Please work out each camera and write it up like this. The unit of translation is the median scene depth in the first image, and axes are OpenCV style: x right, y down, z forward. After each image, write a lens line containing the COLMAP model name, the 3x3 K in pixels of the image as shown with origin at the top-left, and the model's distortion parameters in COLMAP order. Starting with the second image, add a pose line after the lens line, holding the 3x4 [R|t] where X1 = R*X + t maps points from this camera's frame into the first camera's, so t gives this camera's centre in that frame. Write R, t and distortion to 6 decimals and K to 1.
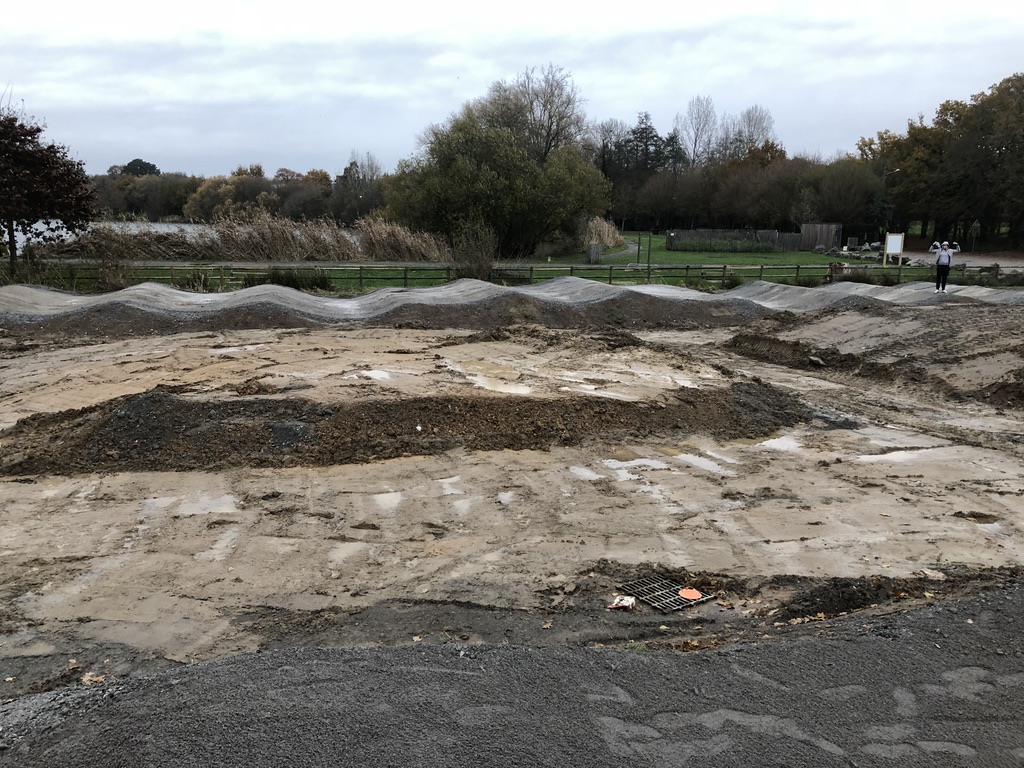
lens RADIAL K [[842.4, 0, 511.0], [0, 842.4, 374.3], [0, 0, 1]] dist [0.033199, -0.034601]
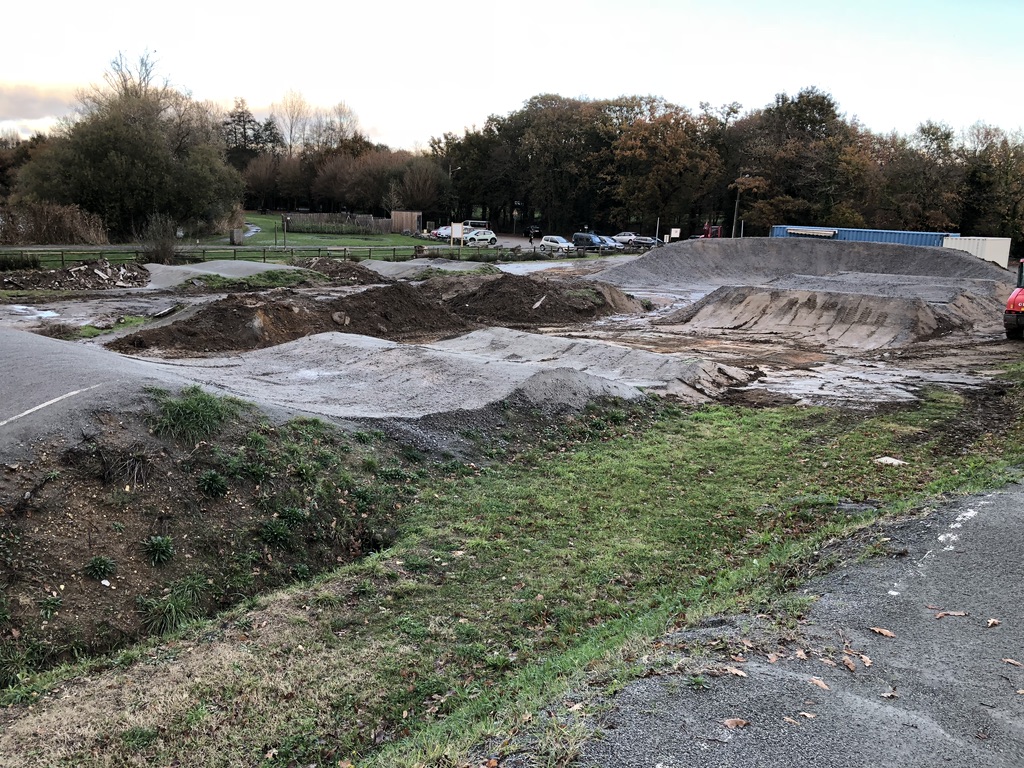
lens RADIAL K [[842.4, 0, 507.3], [0, 842.4, 380.9], [0, 0, 1]] dist [0.033199, -0.034601]
pose [[0.893602, -0.078527, 0.441938, -0.053262], [0.061525, 0.996713, 0.052701, 0.012509], [-0.444624, -0.019903, 0.895496, -0.141771]]
